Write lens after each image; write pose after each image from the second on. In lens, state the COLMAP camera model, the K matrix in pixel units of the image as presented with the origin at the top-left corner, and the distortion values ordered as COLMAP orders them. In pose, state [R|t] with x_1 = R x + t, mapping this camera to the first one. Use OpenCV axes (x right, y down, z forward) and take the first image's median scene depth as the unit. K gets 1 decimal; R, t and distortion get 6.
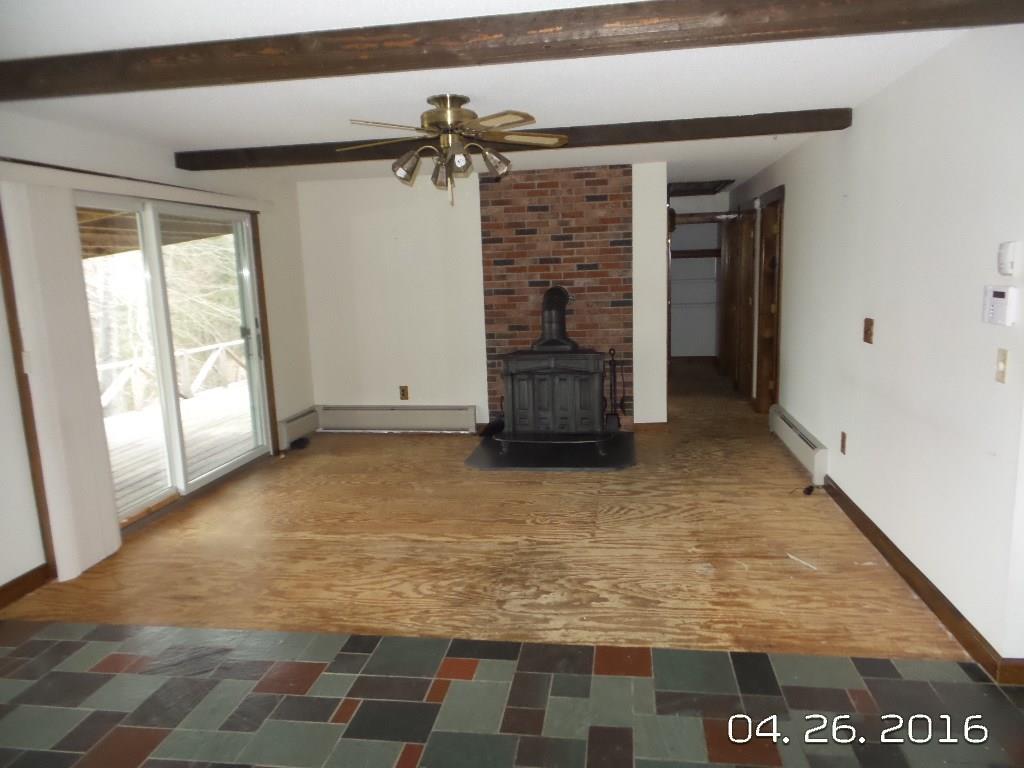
lens RADIAL K [[712.0, 0, 513.1], [0, 712.0, 384.9], [0, 0, 1]] dist [0.000521, 0.001474]
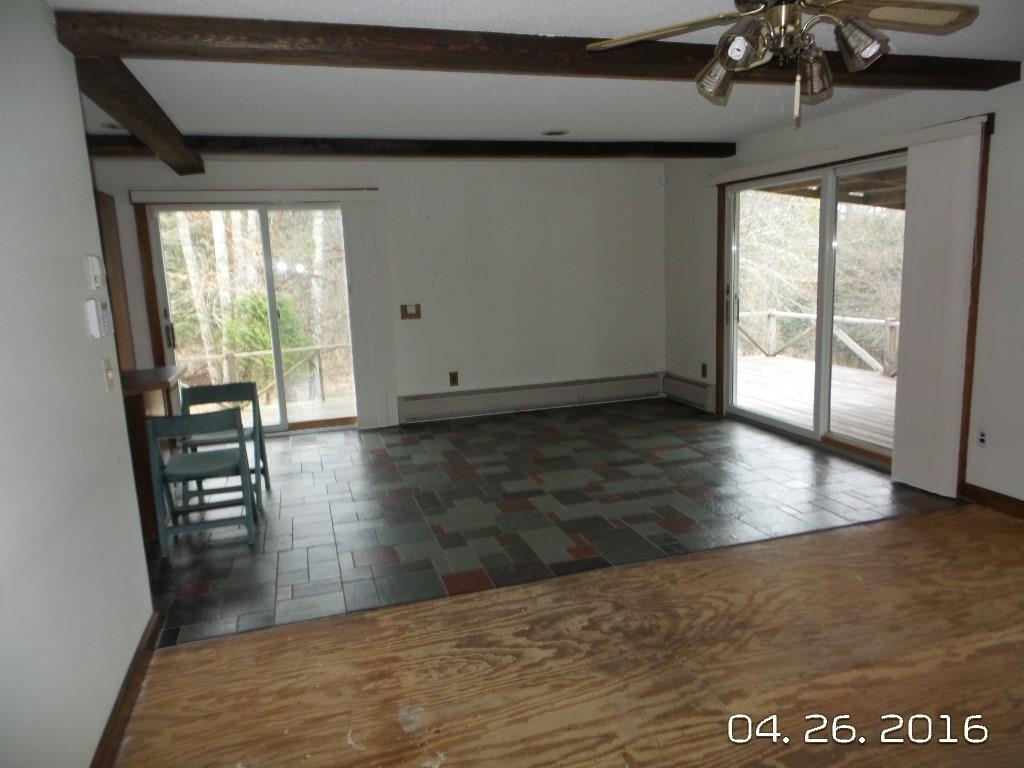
lens RADIAL K [[712.0, 0, 512.0], [0, 712.0, 384.1], [0, 0, 1]] dist [0.000521, 0.001474]
pose [[-0.895277, 0.151051, -0.419122, 0.440507], [0.004612, 0.943860, 0.330314, -0.266415], [0.445486, 0.293790, -0.845713, 1.596619]]
